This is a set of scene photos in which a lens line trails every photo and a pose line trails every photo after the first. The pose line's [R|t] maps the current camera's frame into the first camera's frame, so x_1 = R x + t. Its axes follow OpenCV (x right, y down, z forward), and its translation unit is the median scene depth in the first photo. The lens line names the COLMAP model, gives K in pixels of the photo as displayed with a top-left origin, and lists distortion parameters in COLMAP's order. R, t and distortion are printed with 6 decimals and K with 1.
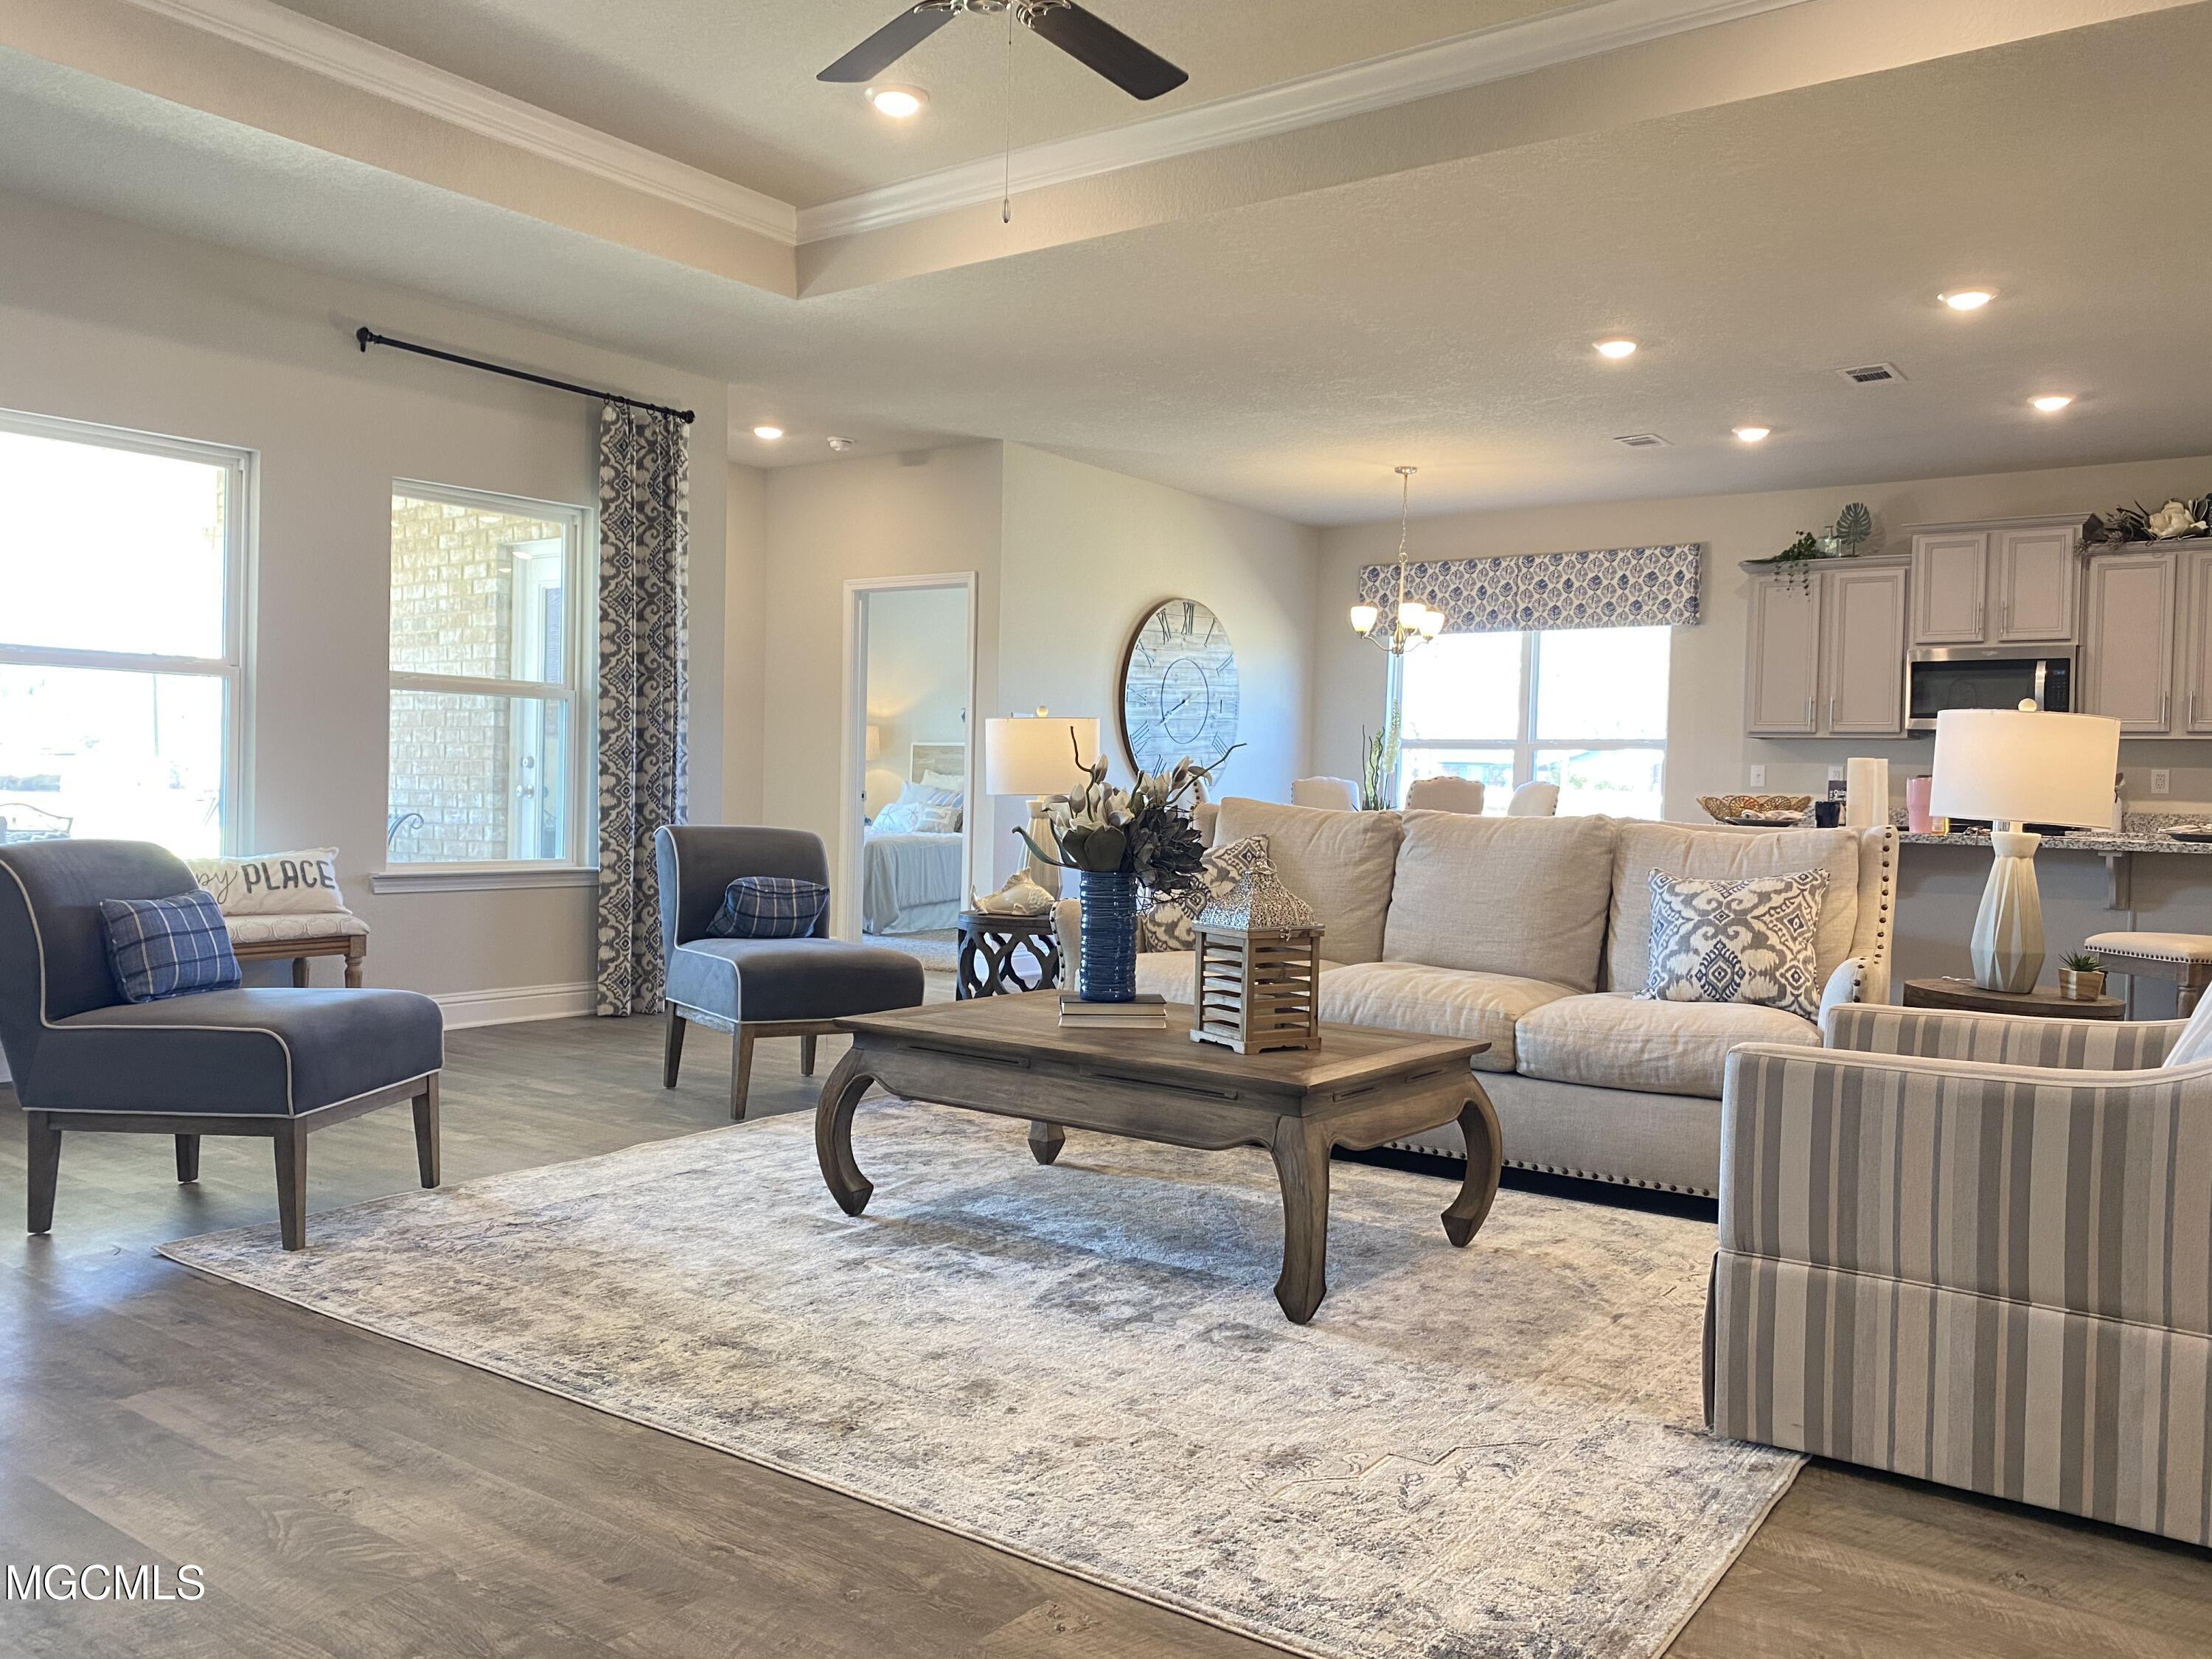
lens RADIAL K [[1687.6, 0, 1107.3], [0, 1687.6, 819.1], [0, 0, 1]] dist [0.099550, -0.186930]
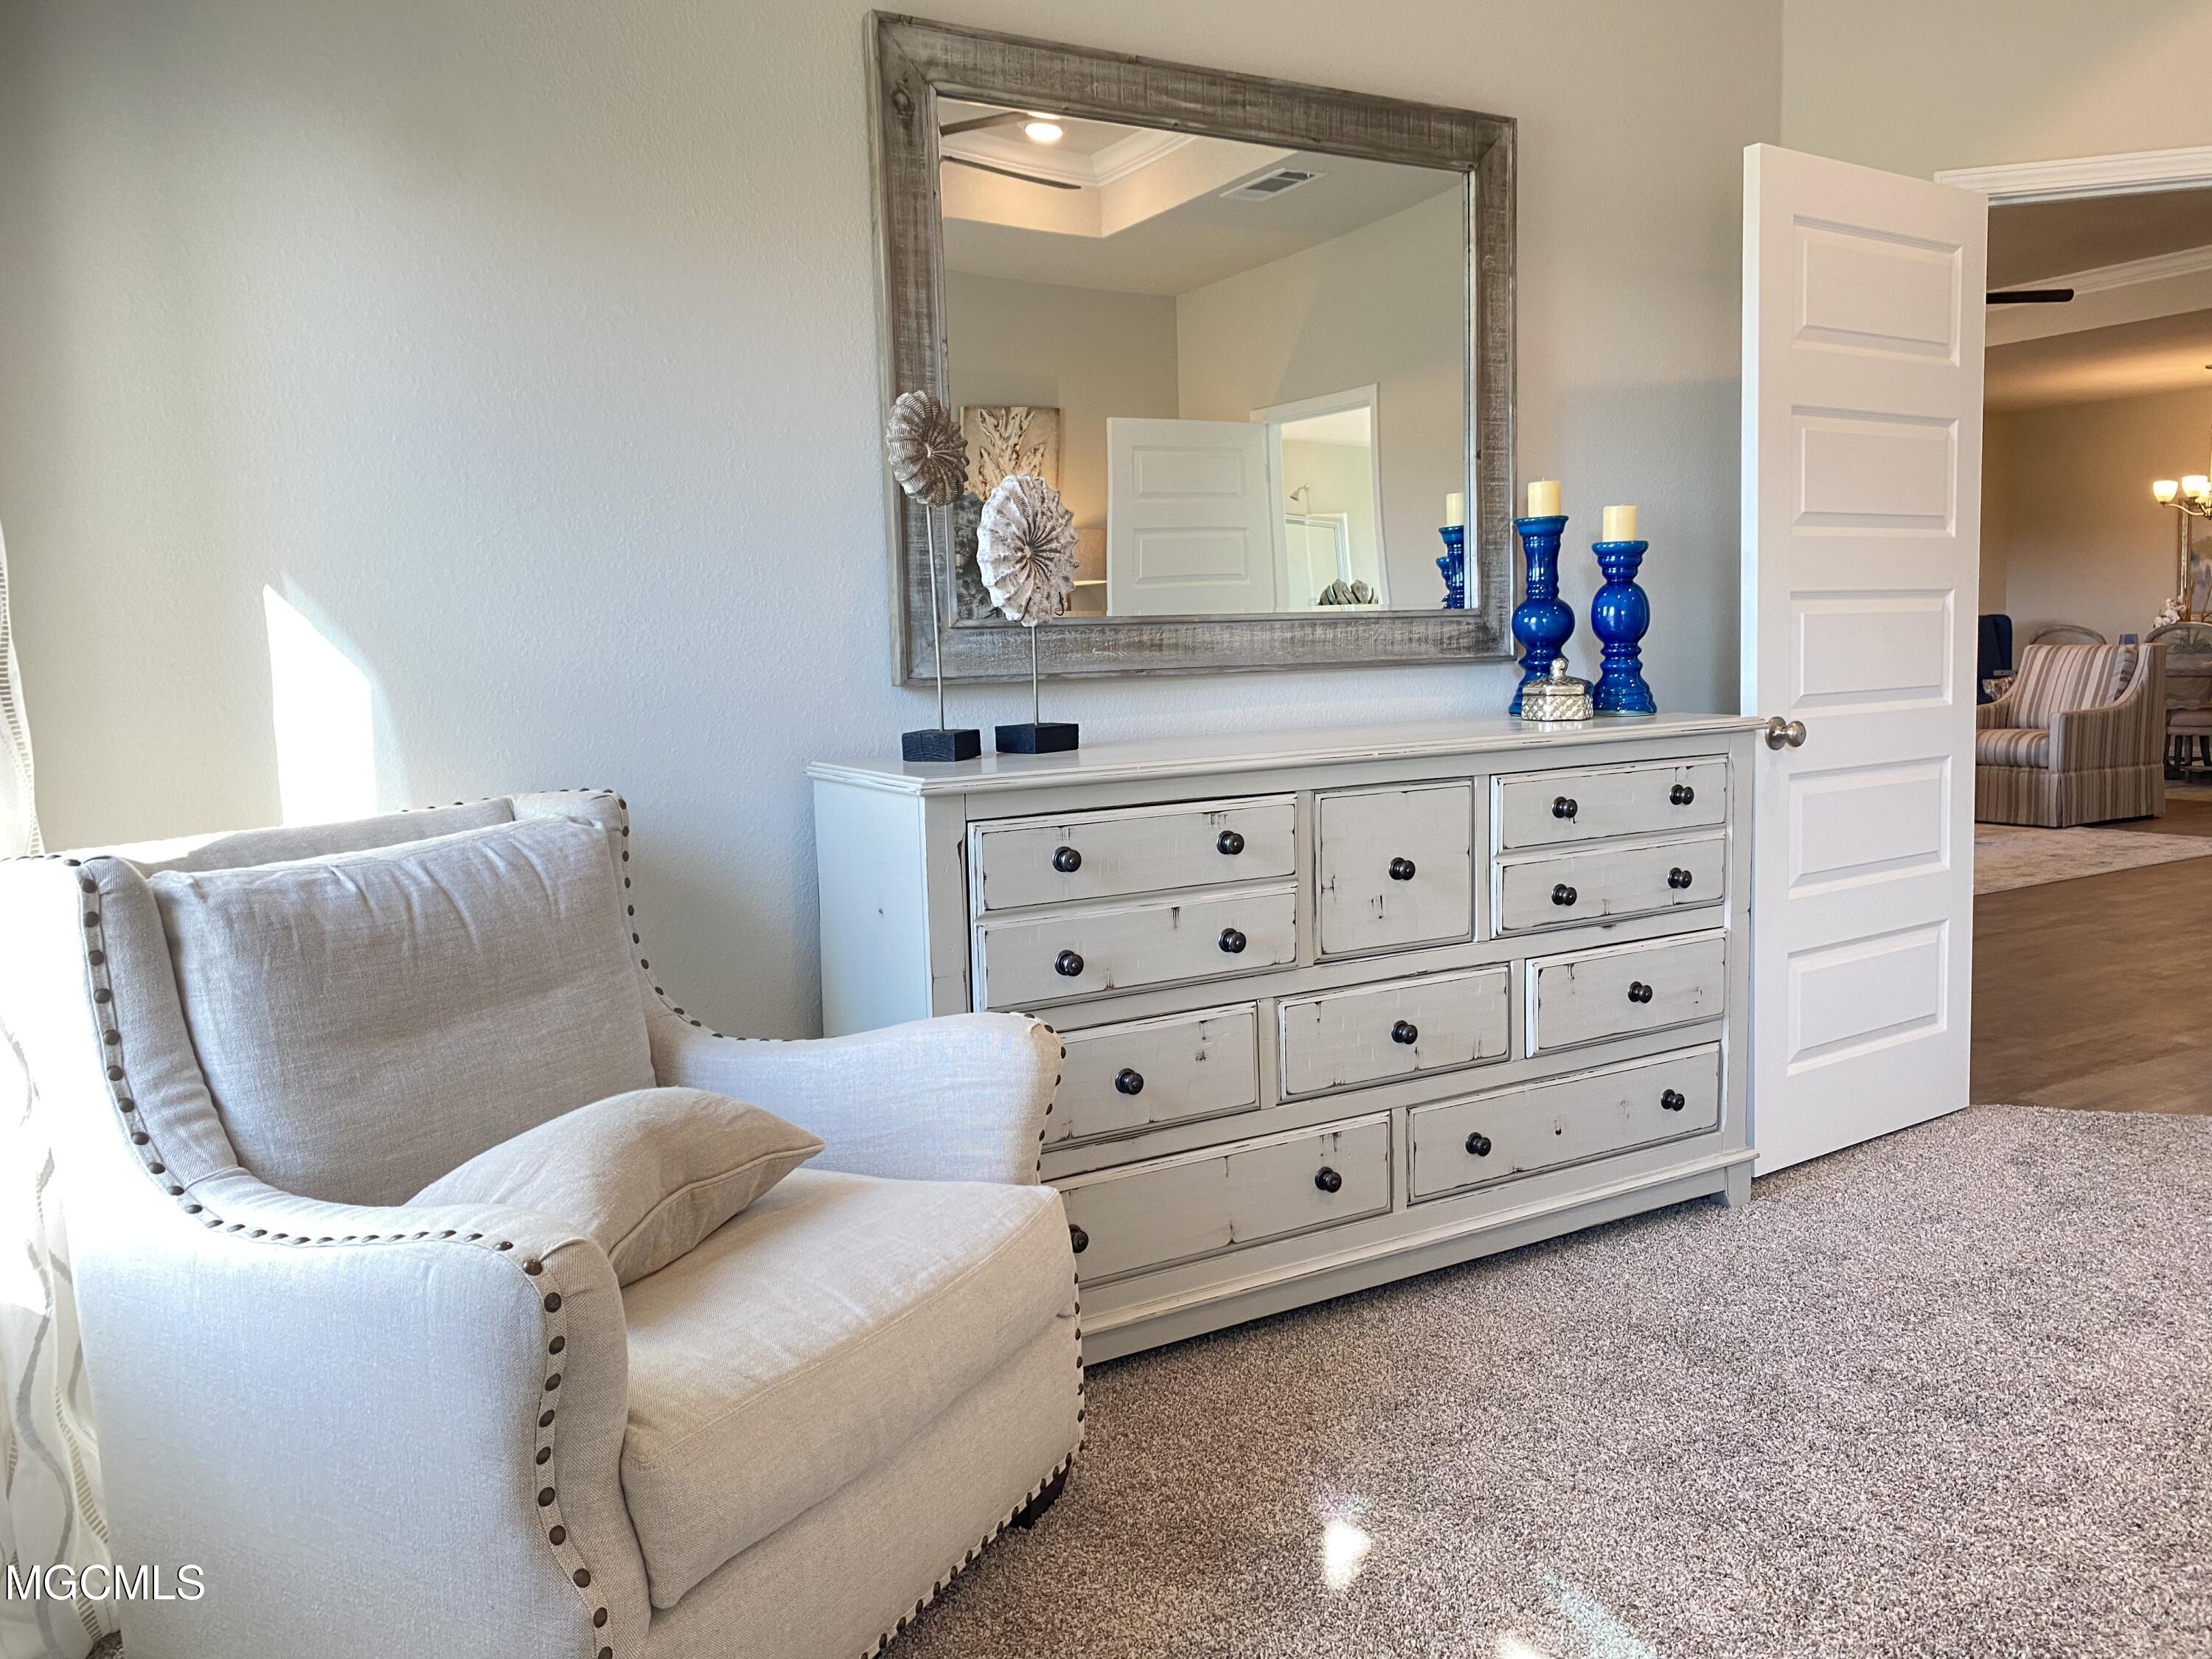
lens RADIAL K [[1701.1, 0, 1109.3], [0, 1701.1, 817.5], [0, 0, 1]] dist [0.045388, -0.053447]
pose [[0.398480, -0.127889, 0.908217, -1.313714], [0.052977, 0.991787, 0.116413, -0.059116], [-0.915646, 0.001726, 0.401982, 0.512065]]
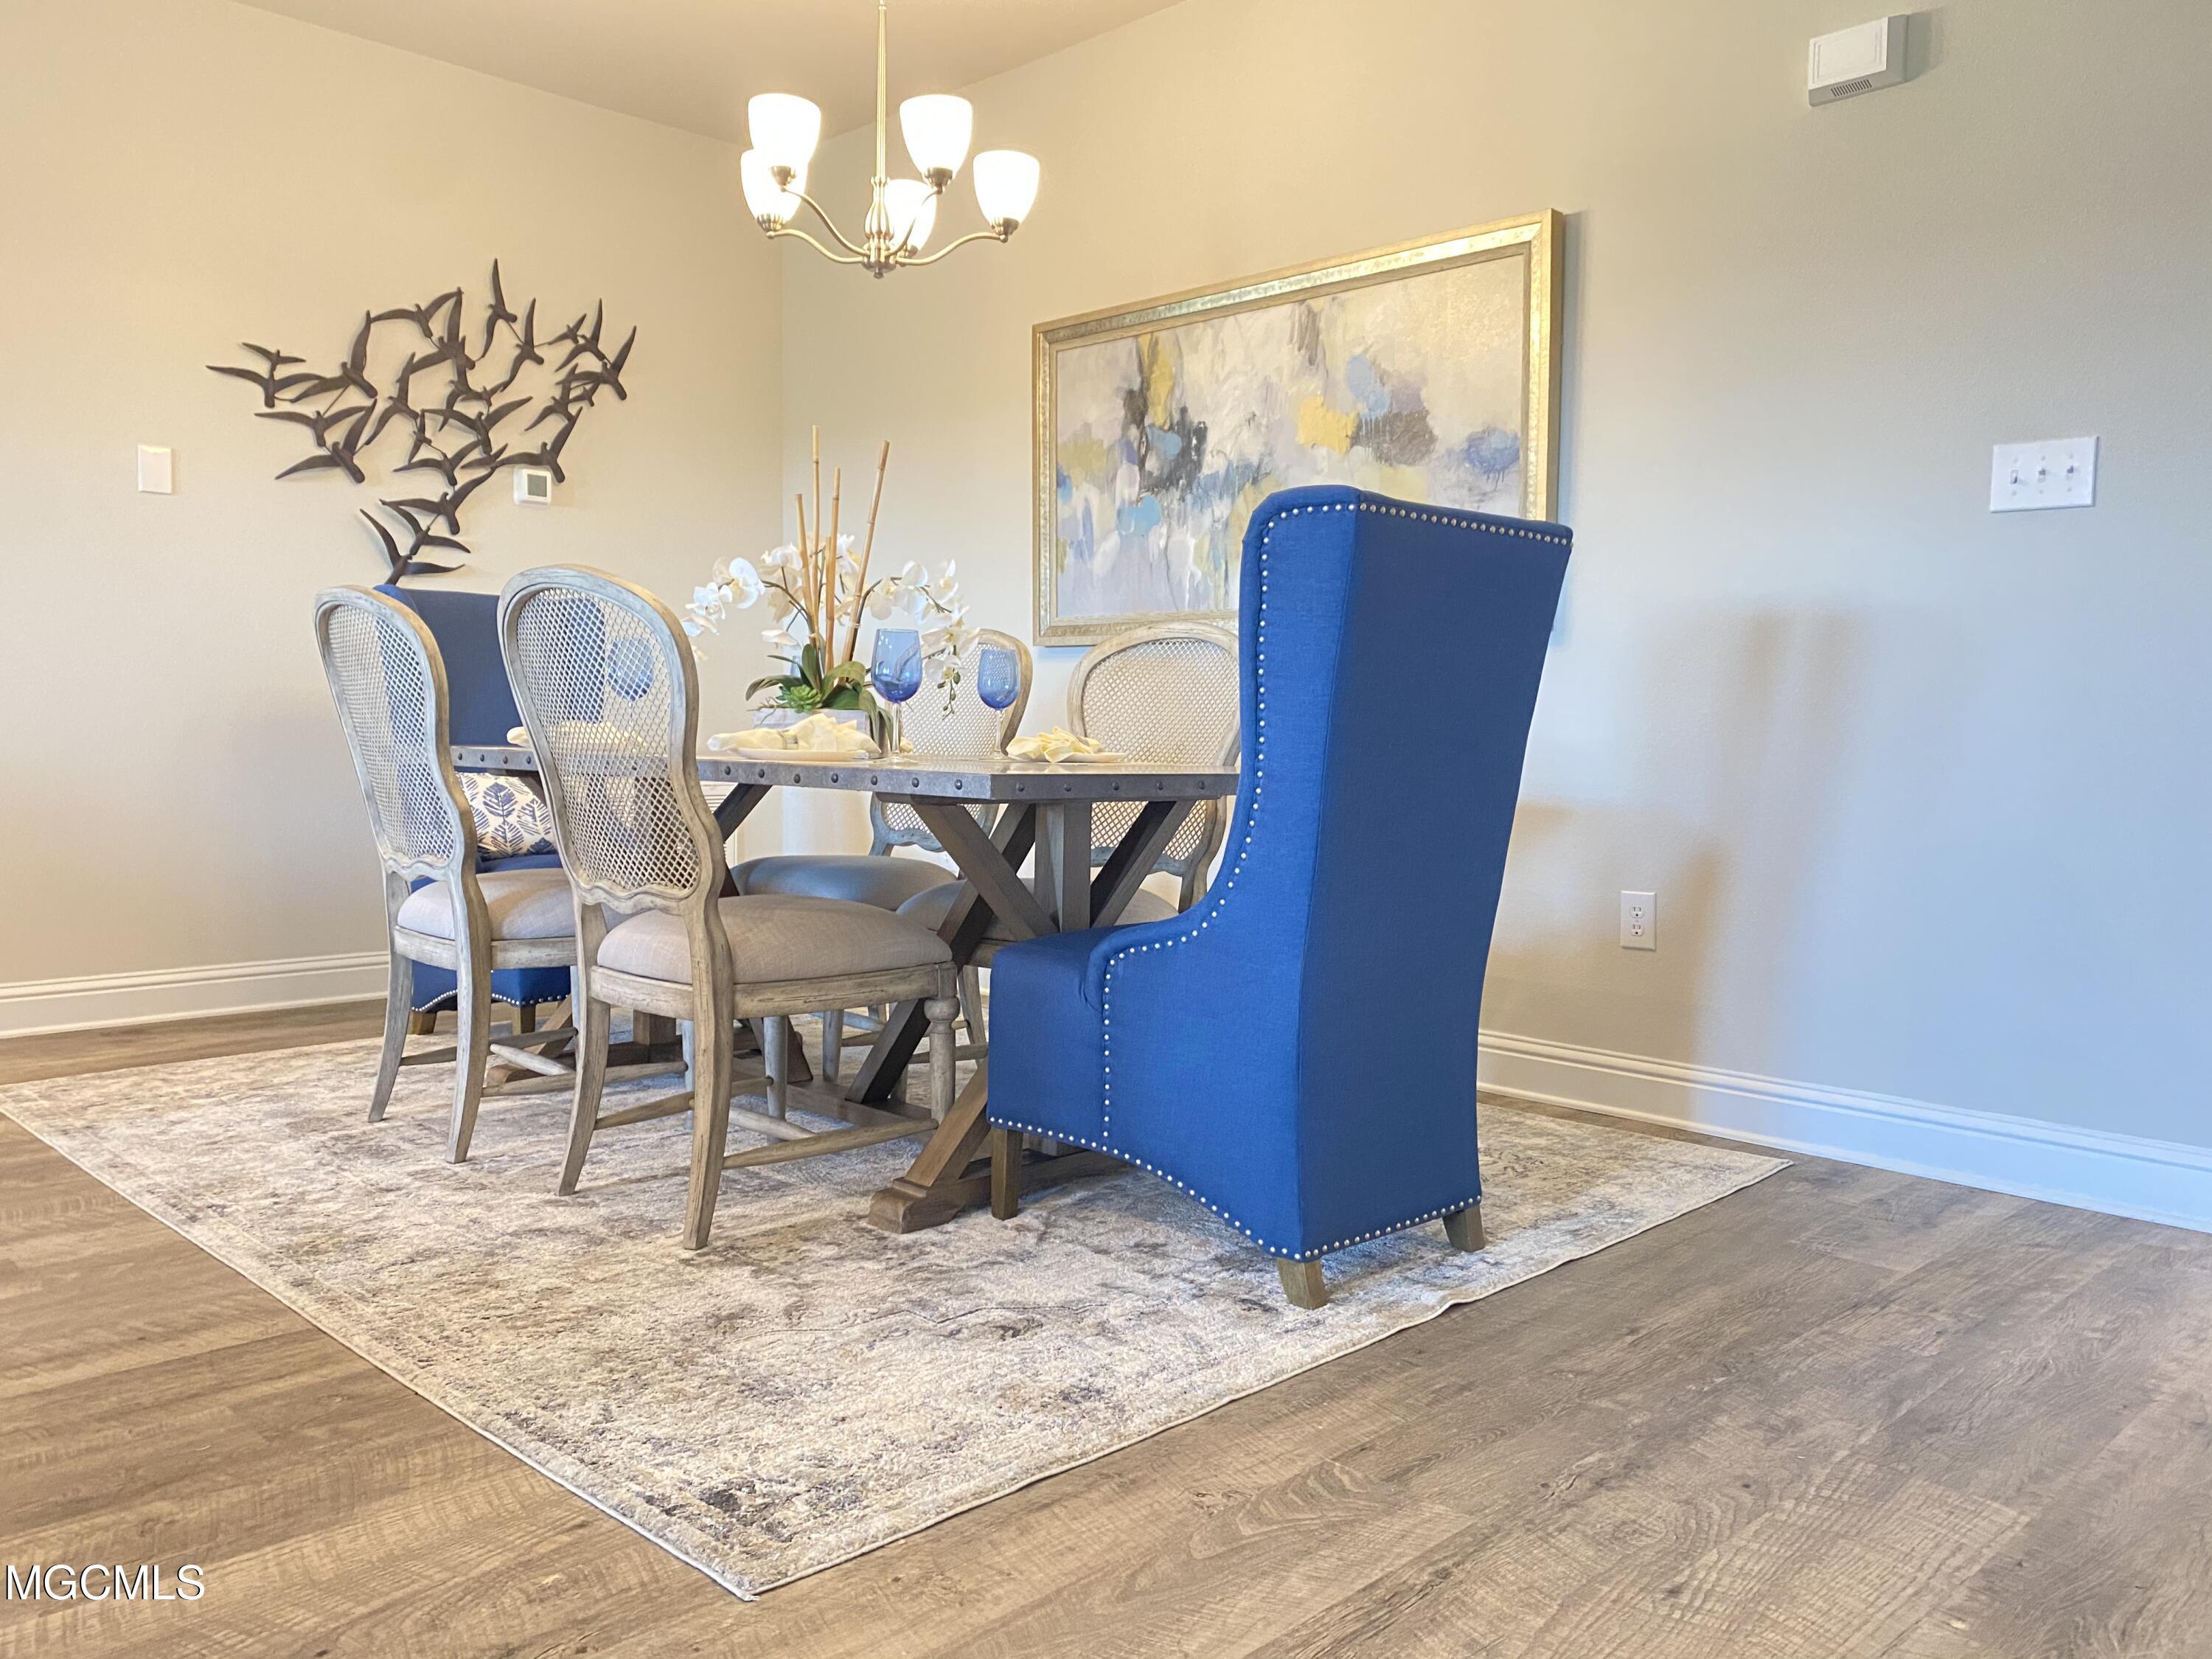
lens RADIAL K [[1687.6, 0, 1107.3], [0, 1687.6, 819.1], [0, 0, 1]] dist [0.099550, -0.186930]
pose [[0.152319, -0.080360, 0.985059, 0.116611], [0.005987, 0.996746, 0.080388, 0.023559], [-0.988313, -0.006348, 0.152305, 0.069605]]
